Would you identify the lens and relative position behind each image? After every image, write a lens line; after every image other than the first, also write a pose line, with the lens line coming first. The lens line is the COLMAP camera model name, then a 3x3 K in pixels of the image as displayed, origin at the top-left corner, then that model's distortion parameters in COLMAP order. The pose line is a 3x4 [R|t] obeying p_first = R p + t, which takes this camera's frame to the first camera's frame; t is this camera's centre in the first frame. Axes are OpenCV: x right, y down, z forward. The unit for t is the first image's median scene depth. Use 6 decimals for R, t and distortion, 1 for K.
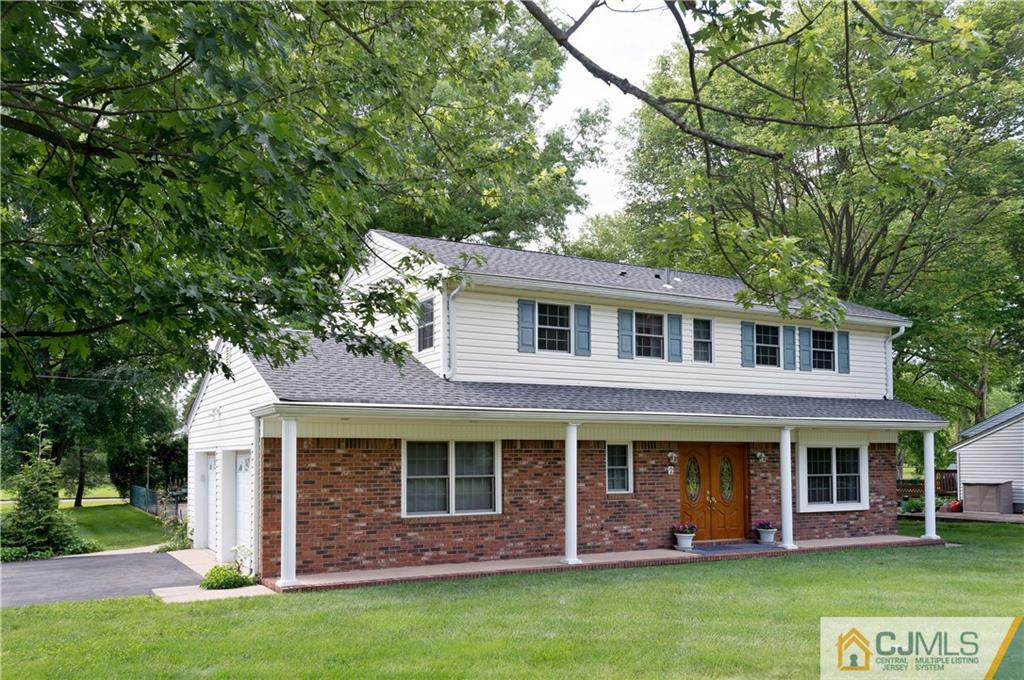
lens RADIAL K [[860.3, 0, 512.5], [0, 860.3, 339.9], [0, 0, 1]] dist [0.017706, 0.002139]
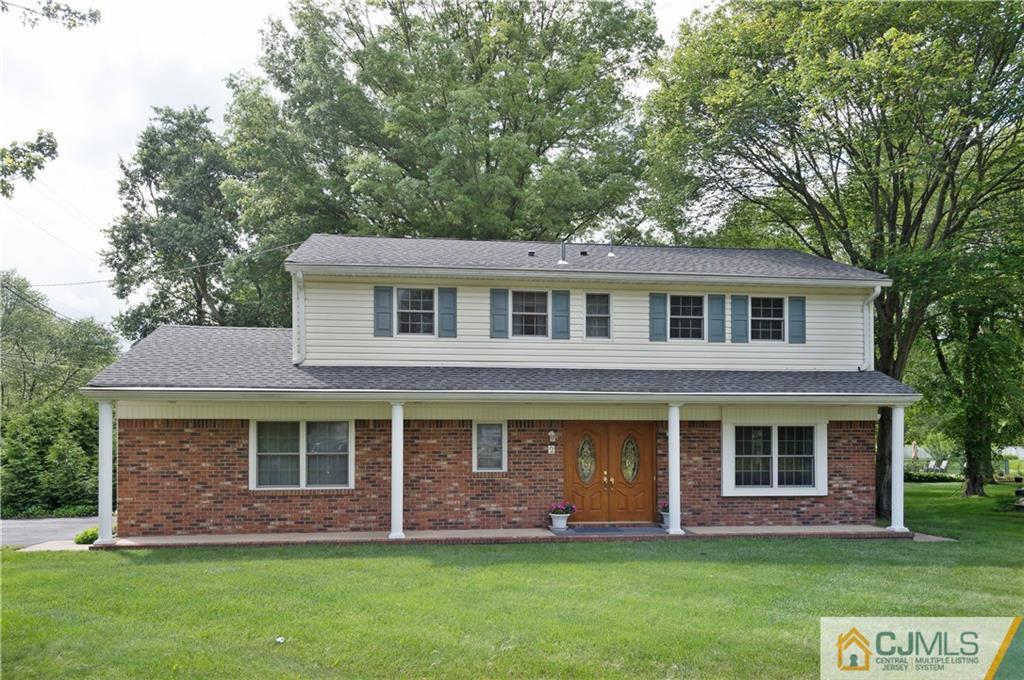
lens RADIAL K [[704.4, 0, 510.0], [0, 704.4, 369.7], [0, 0, 1]] dist [0.010879, -0.001034]
pose [[0.925572, -0.033556, -0.377081, 0.456443], [0.049100, 0.998291, 0.031684, 0.033382], [0.375373, -0.047841, 0.925638, 0.247902]]
